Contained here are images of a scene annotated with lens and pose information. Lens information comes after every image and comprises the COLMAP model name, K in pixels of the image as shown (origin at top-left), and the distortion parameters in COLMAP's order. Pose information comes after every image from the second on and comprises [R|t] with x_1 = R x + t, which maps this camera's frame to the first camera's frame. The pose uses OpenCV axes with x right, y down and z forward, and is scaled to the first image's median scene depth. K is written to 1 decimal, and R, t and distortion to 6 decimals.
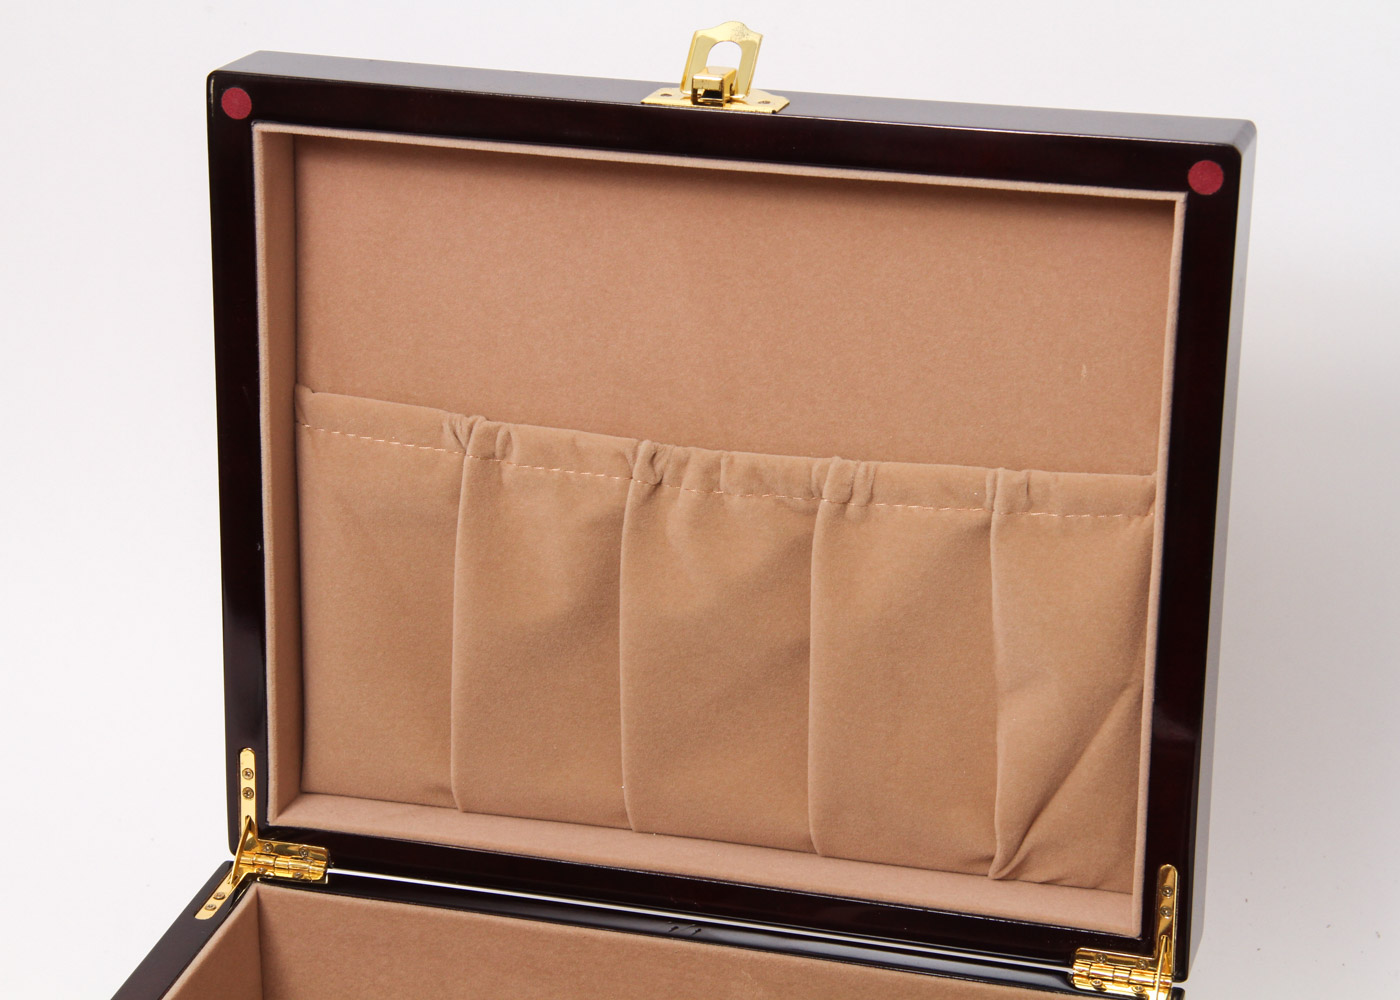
lens RADIAL K [[3478.8, 0, 700.0], [0, 3478.8, 500.0], [0, 0, 1]] dist [0.065833, 0.403839]
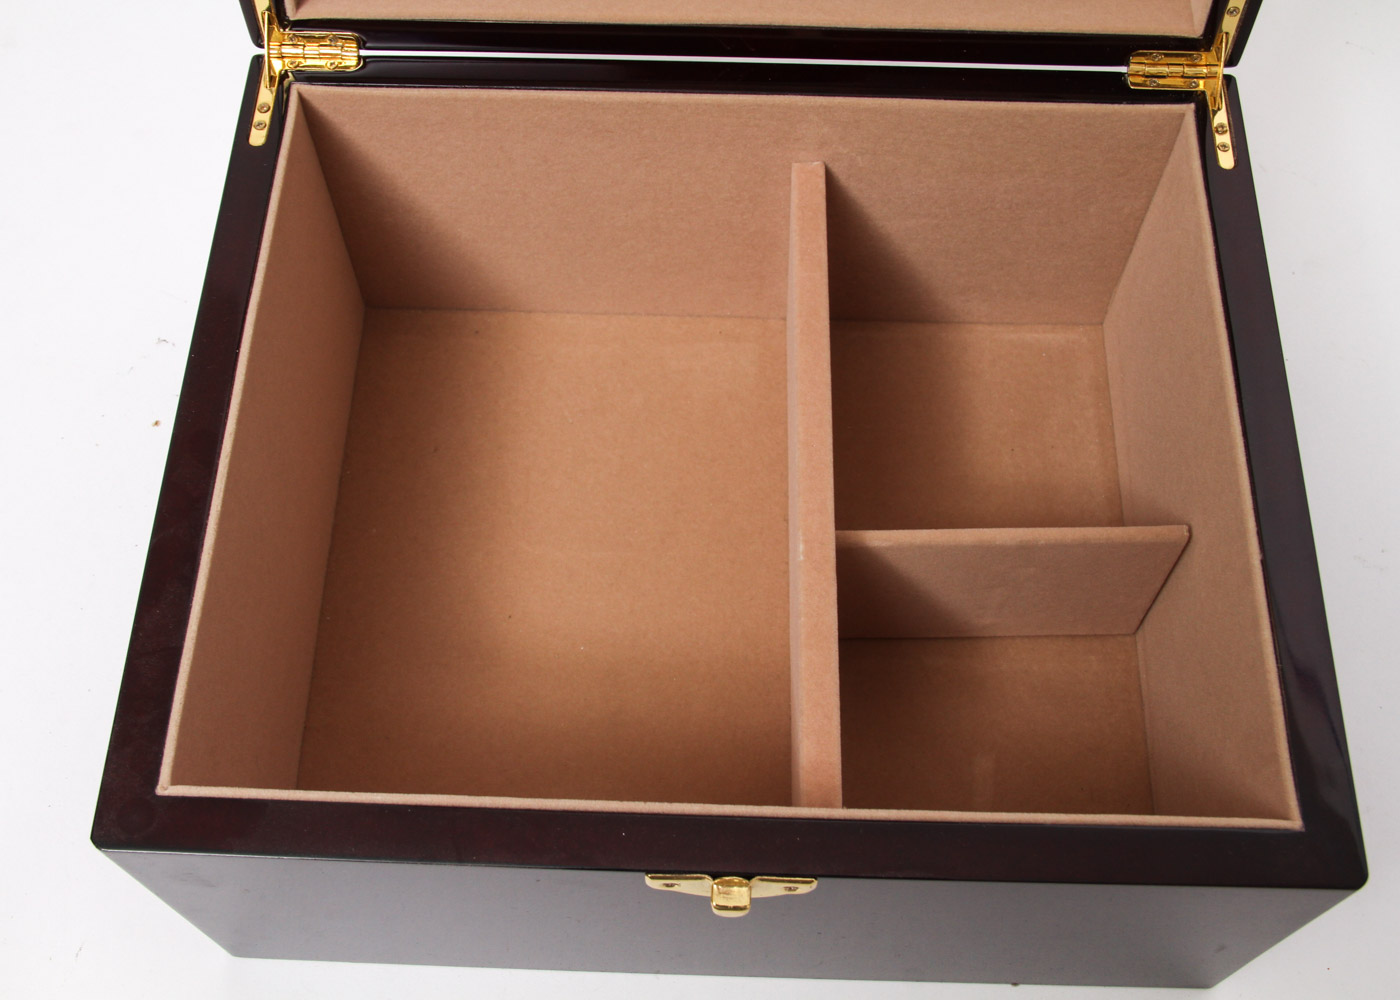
lens RADIAL K [[1625.3, 0, 700.0], [0, 1625.3, 500.0], [0, 0, 1]] dist [-0.043977, 0.011171]
pose [[0.970439, -0.212254, 0.114879, -0.094601], [0.096292, 0.776971, 0.622129, -0.073609], [-0.221307, -0.592676, 0.774441, 0.556157]]
